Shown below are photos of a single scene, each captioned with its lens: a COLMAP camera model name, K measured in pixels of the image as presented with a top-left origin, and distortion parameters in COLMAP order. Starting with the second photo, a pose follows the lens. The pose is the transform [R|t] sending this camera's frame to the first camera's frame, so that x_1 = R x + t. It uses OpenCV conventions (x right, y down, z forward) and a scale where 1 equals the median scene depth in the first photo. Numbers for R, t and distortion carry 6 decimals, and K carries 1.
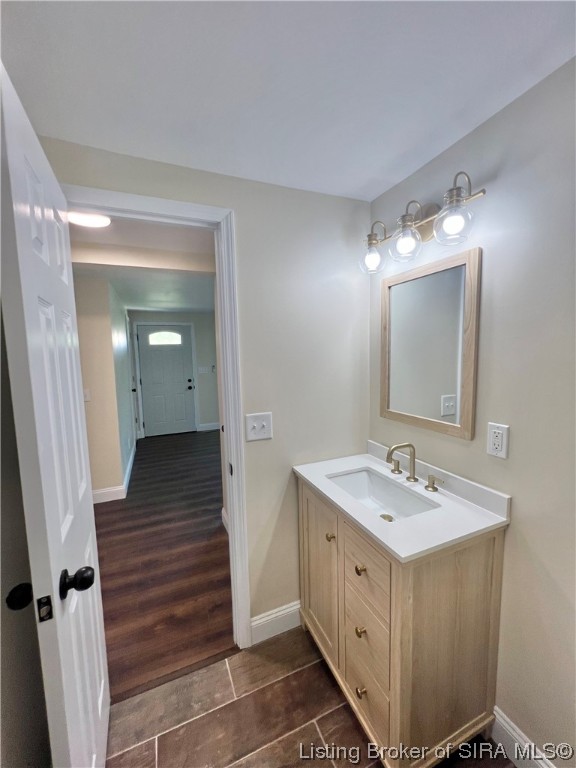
lens RADIAL K [[308.0, 0, 288.0], [0, 308.0, 384.0], [0, 0, 1]] dist [0.002922, 0.000293]
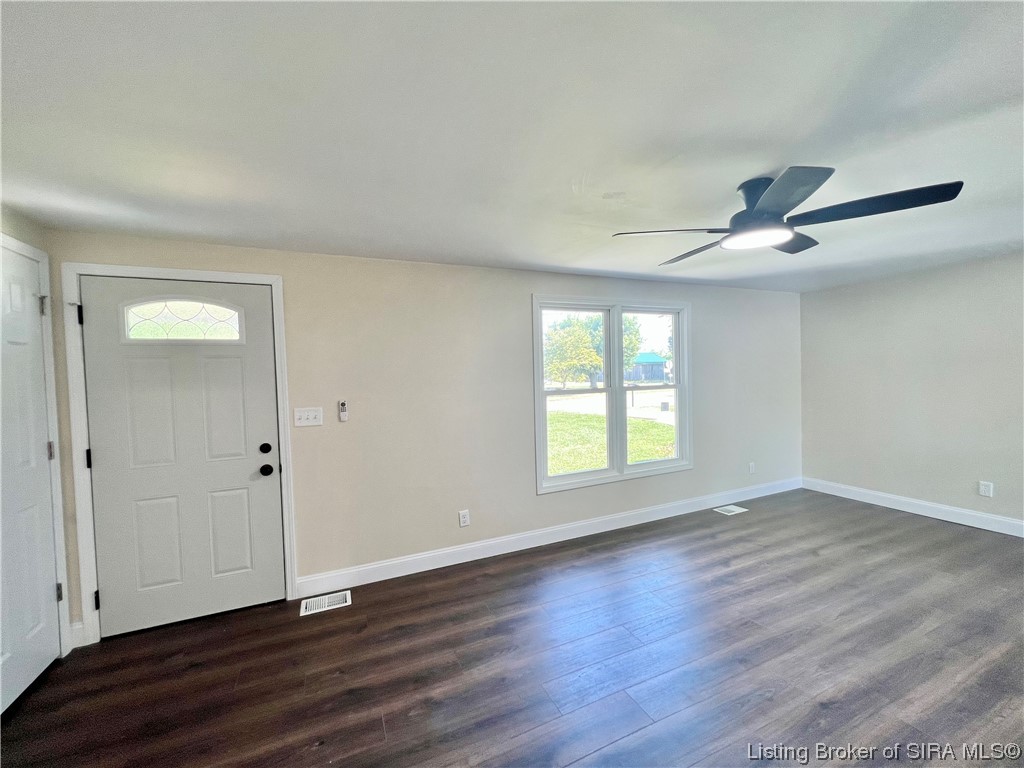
lens RADIAL K [[411.1, 0, 509.4], [0, 411.1, 388.4], [0, 0, 1]] dist [-0.000695, 0.000525]
pose [[0.999918, -0.010680, 0.007050, -0.062194], [0.011169, 0.997231, -0.073524, -0.041158], [-0.006245, 0.073597, 0.997269, 0.572967]]
